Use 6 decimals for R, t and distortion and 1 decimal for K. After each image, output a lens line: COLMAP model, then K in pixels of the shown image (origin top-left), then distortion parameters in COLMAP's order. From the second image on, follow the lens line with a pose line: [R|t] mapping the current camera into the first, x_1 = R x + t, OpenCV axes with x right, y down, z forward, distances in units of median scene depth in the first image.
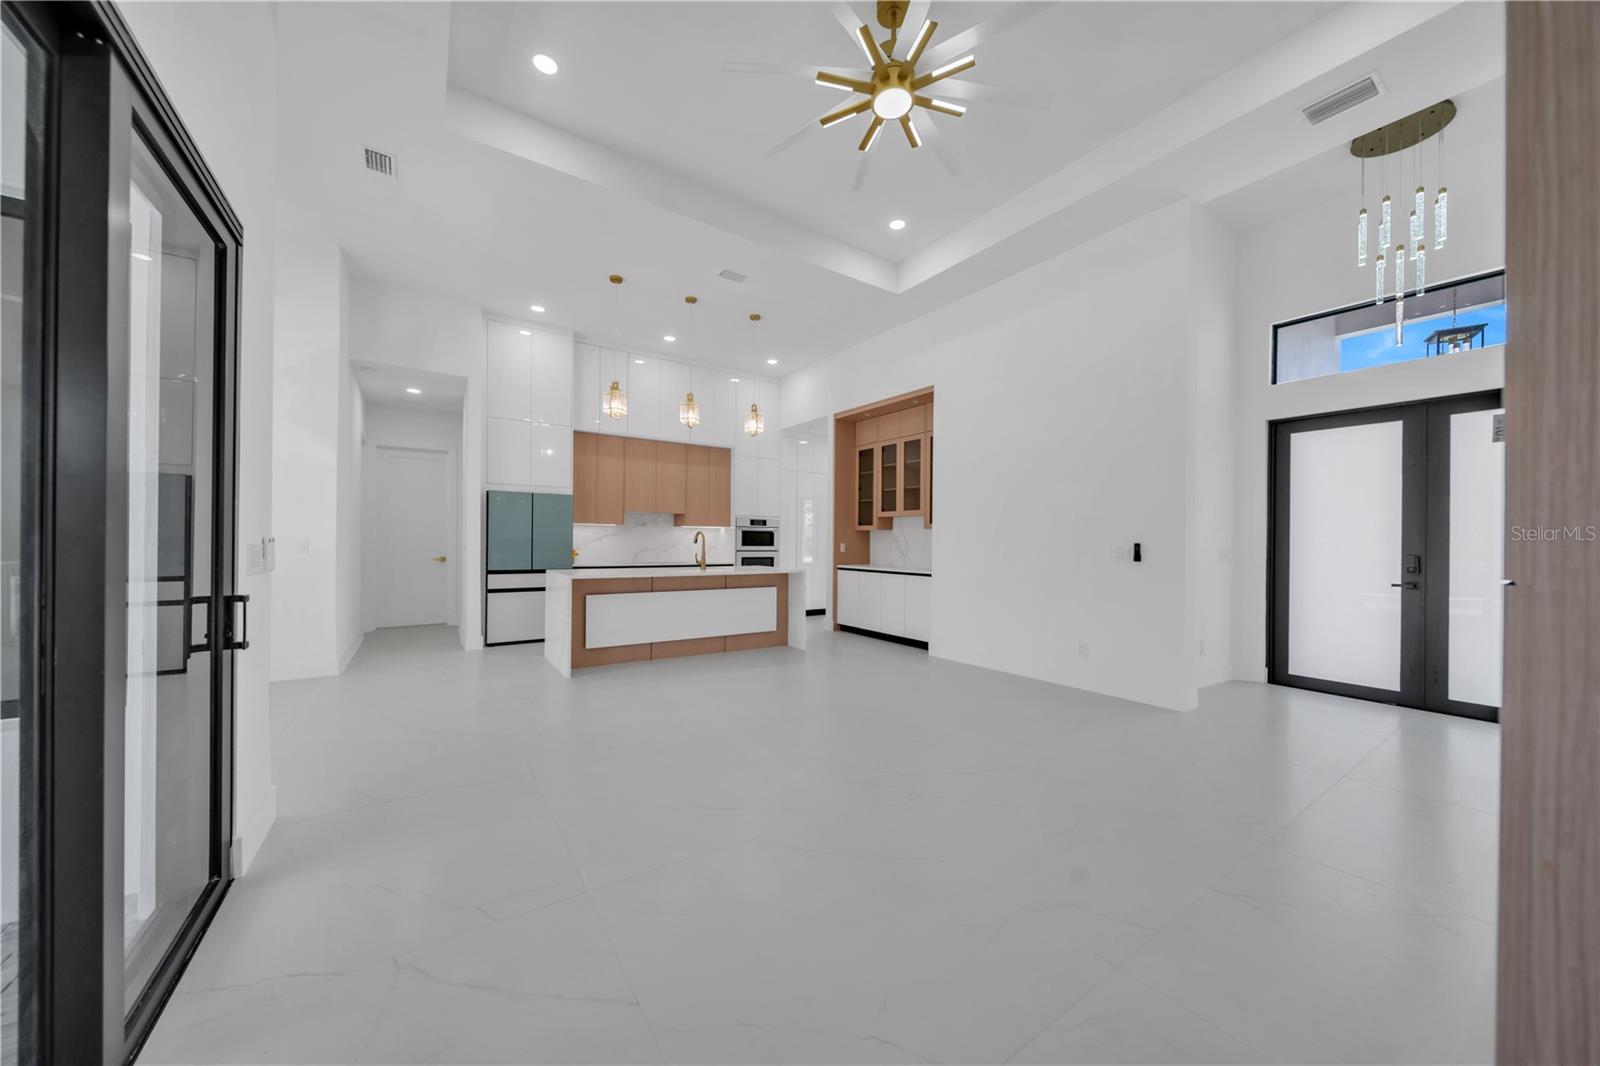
lens RADIAL K [[553.2, 0, 800.3], [0, 553.2, 543.4], [0, 0, 1]] dist [-0.000739, -0.001050]
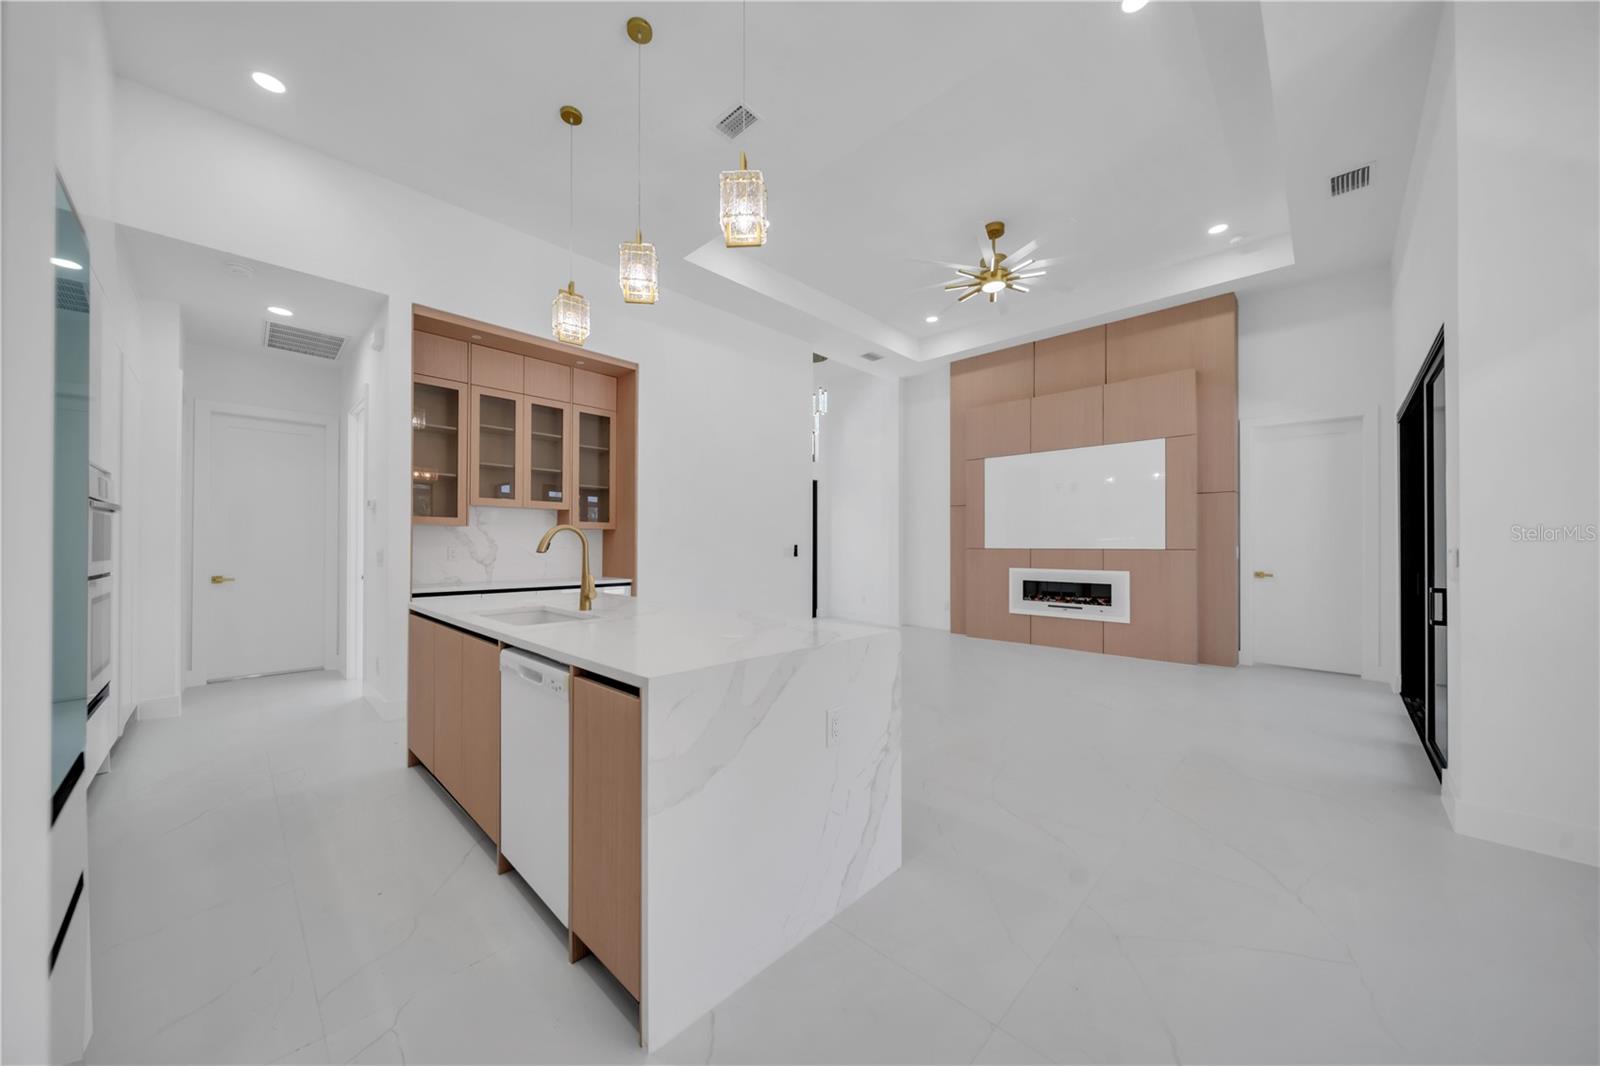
lens RADIAL K [[553.2, 0, 801.9], [0, 553.2, 542.2], [0, 0, 1]] dist [-0.000739, -0.001050]
pose [[-0.209237, -0.005135, 0.977852, -0.539919], [-0.000810, 0.999987, 0.005078, -0.009091], [-0.977865, 0.000270, -0.209238, 0.758114]]
